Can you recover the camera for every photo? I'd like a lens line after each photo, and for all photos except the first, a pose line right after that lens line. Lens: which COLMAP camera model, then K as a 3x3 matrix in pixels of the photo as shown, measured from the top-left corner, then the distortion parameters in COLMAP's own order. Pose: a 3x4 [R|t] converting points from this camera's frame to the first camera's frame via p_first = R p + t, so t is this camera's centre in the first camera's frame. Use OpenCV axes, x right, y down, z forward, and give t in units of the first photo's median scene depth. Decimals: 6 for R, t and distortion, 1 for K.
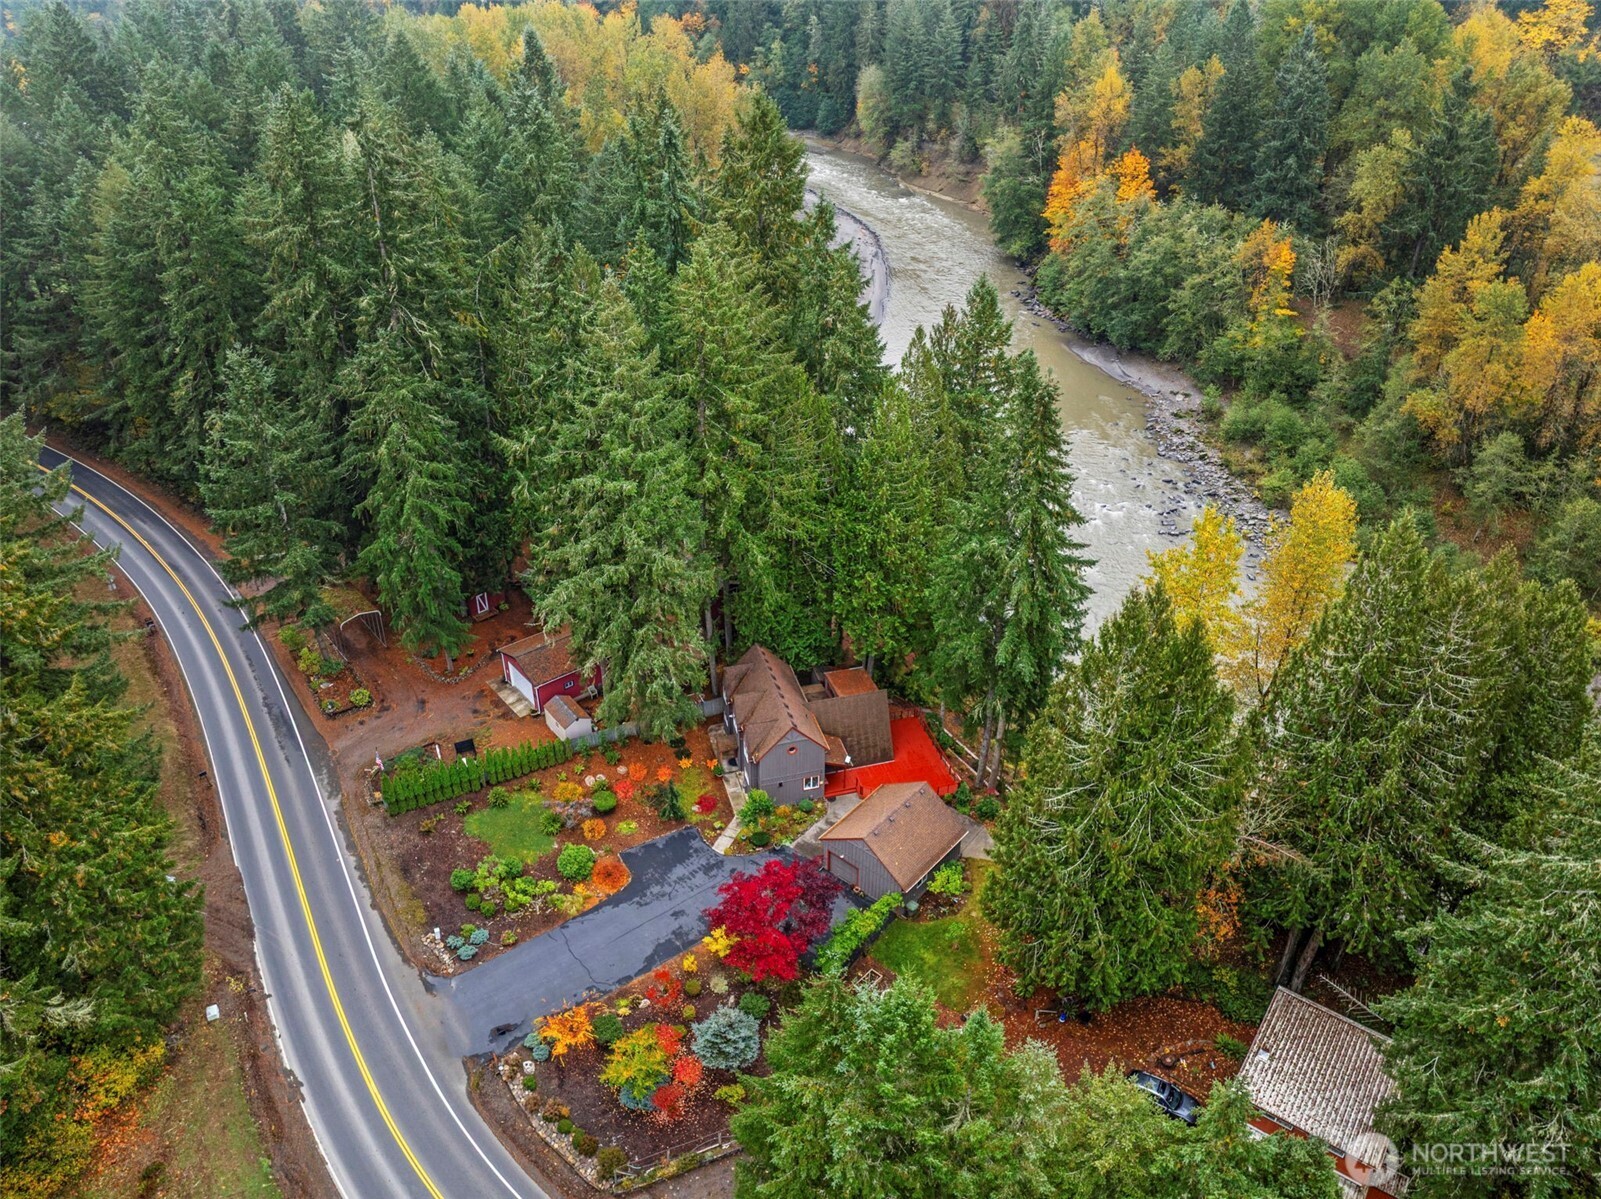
lens RADIAL K [[1143.4, 0, 800.5], [0, 1143.4, 599.5], [0, 0, 1]] dist [-0.034864, -0.005870]
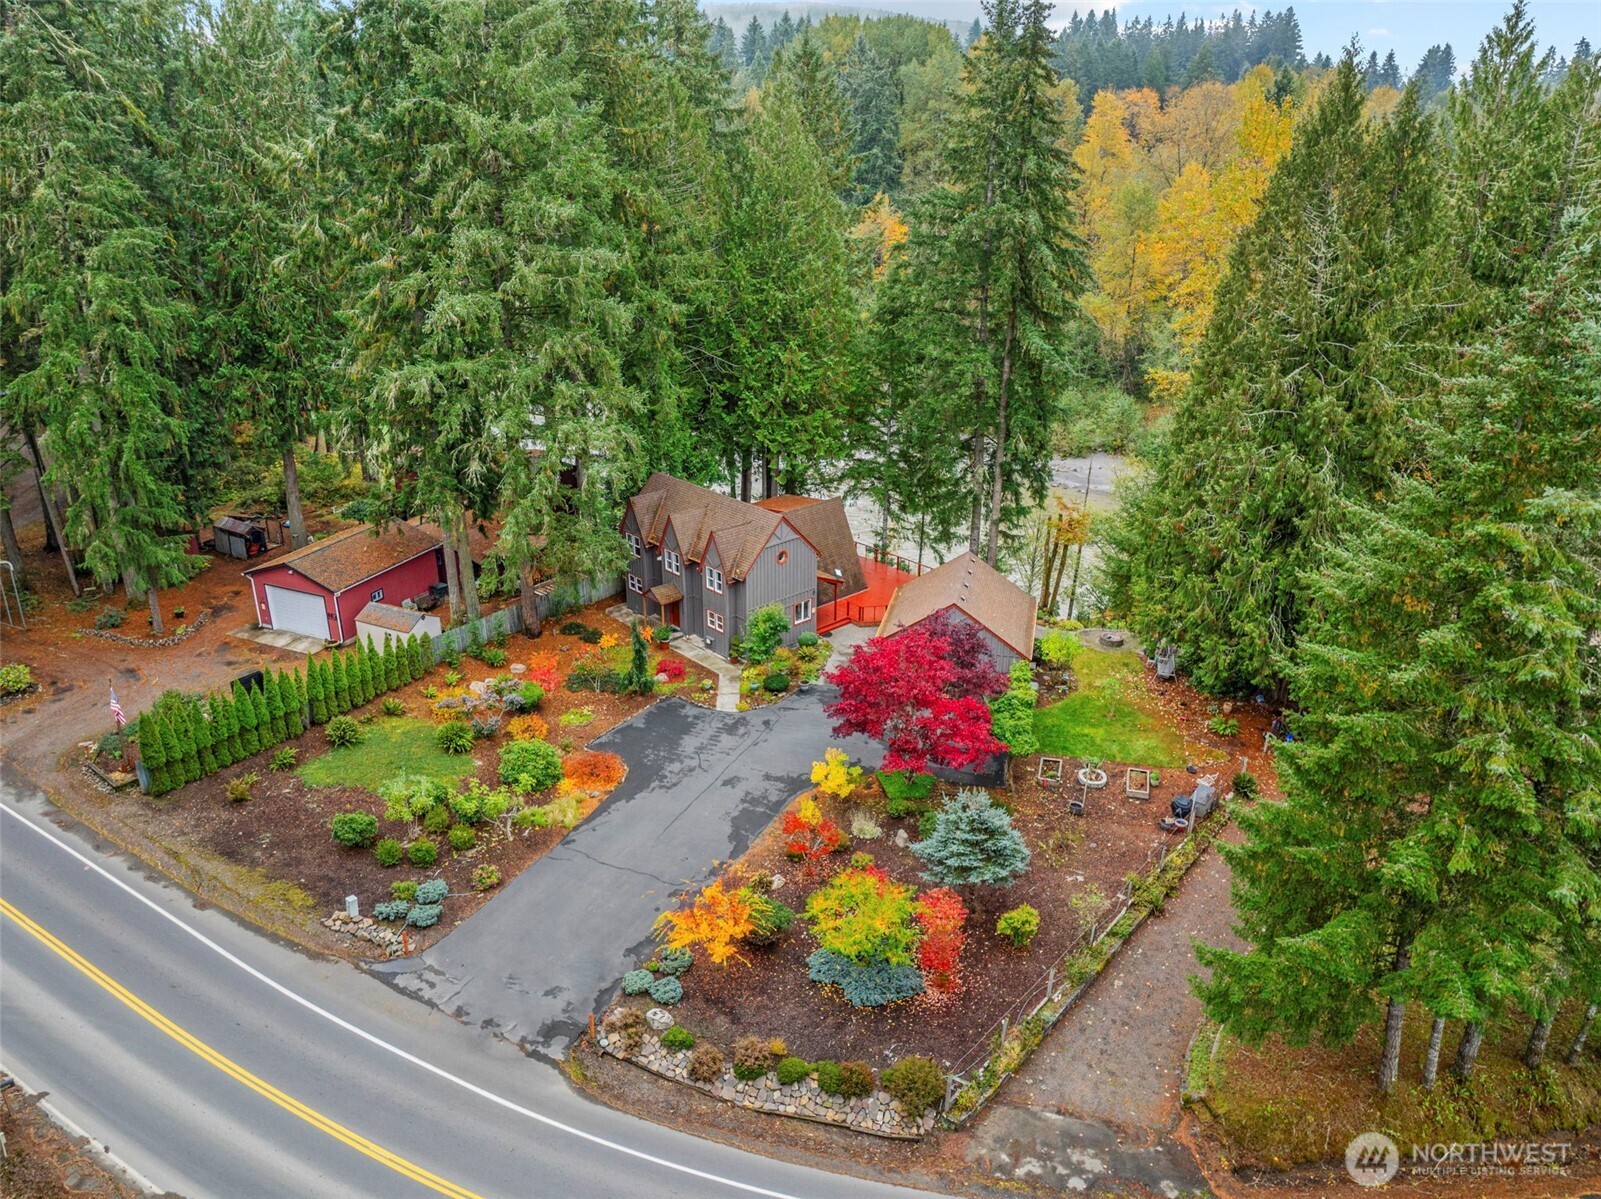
lens RADIAL K [[1143.4, 0, 800.5], [0, 1143.4, 599.5], [0, 0, 1]] dist [-0.034864, -0.005870]
pose [[0.890585, -0.175159, 0.419735, -0.310828], [0.244900, 0.962337, -0.118034, 0.253548], [-0.383252, 0.207912, 0.899939, 0.378914]]
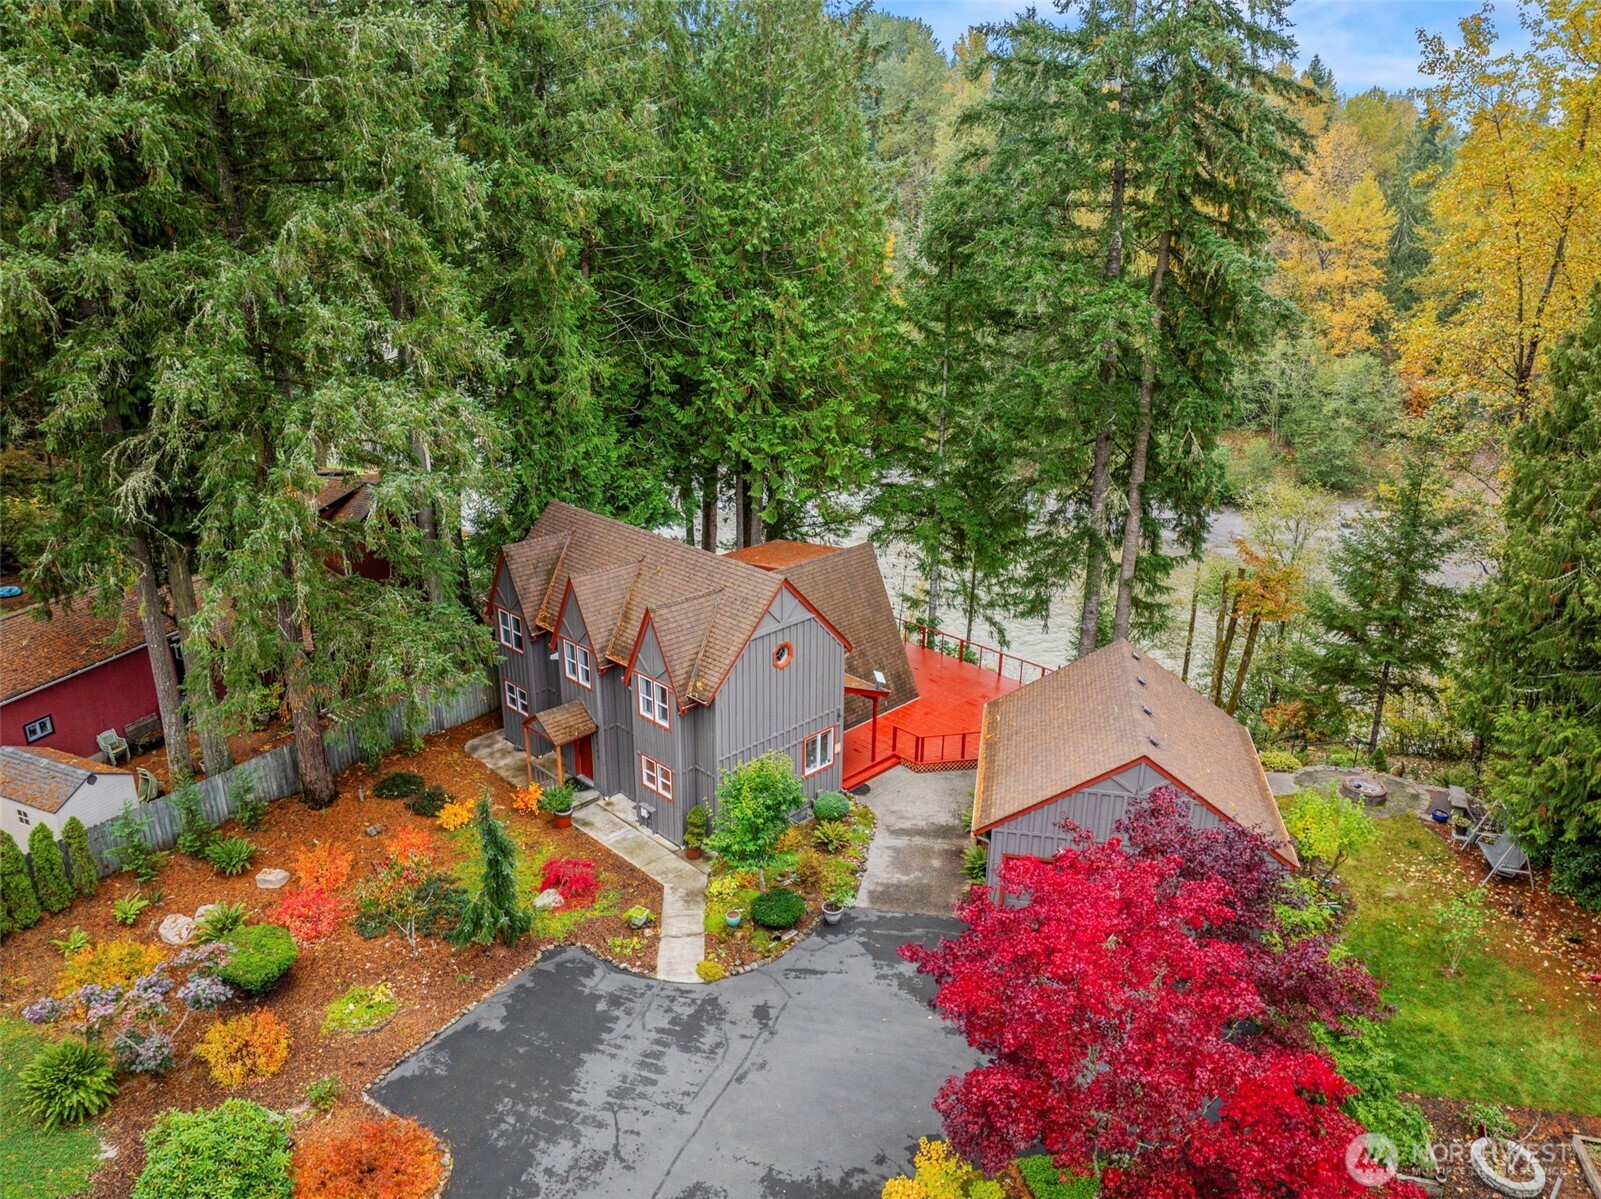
lens RADIAL K [[1143.4, 0, 800.5], [0, 1143.4, 599.5], [0, 0, 1]] dist [-0.034864, -0.005870]
pose [[0.873651, -0.164181, 0.458016, -0.177179], [0.259092, 0.953766, -0.152322, 0.180022], [-0.411832, 0.251745, 0.875796, 0.692657]]
